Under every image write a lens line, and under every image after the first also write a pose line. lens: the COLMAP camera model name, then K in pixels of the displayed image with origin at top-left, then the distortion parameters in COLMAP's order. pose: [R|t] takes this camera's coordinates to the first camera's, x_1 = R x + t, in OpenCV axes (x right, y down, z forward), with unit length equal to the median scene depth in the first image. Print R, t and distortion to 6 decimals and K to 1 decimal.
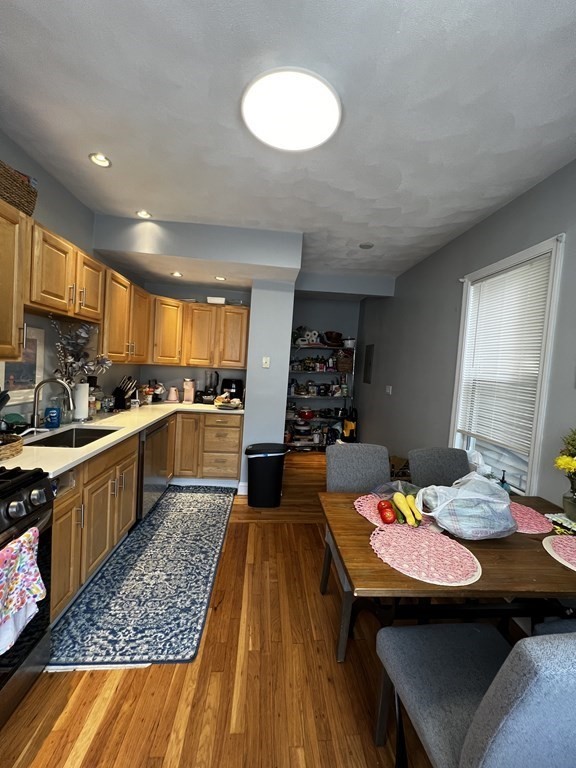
lens RADIAL K [[307.0, 0, 288.6], [0, 307.0, 382.4], [0, 0, 1]] dist [-0.001612, 0.000324]
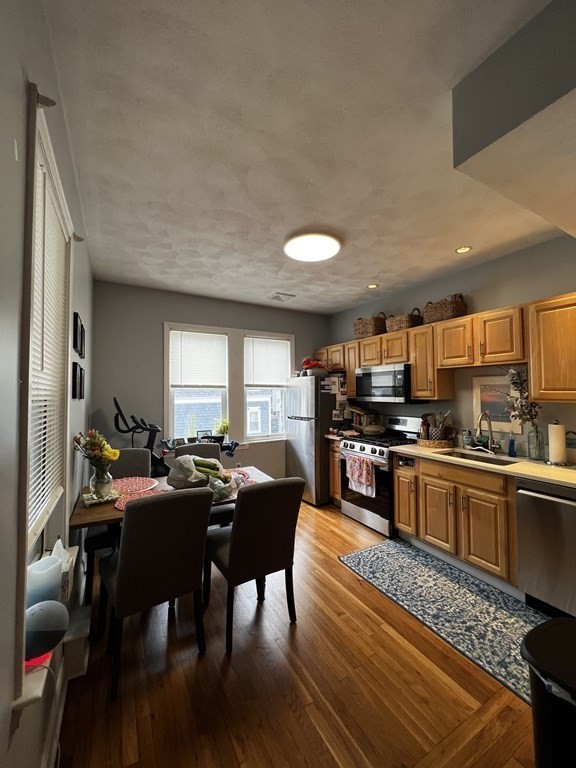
lens RADIAL K [[307.0, 0, 286.6], [0, 307.0, 379.9], [0, 0, 1]] dist [-0.001612, 0.000324]
pose [[-0.906747, -0.077923, -0.414413, 0.558063], [-0.077848, 0.996819, -0.017101, -0.061361], [0.414427, 0.016755, -0.909928, 1.752716]]
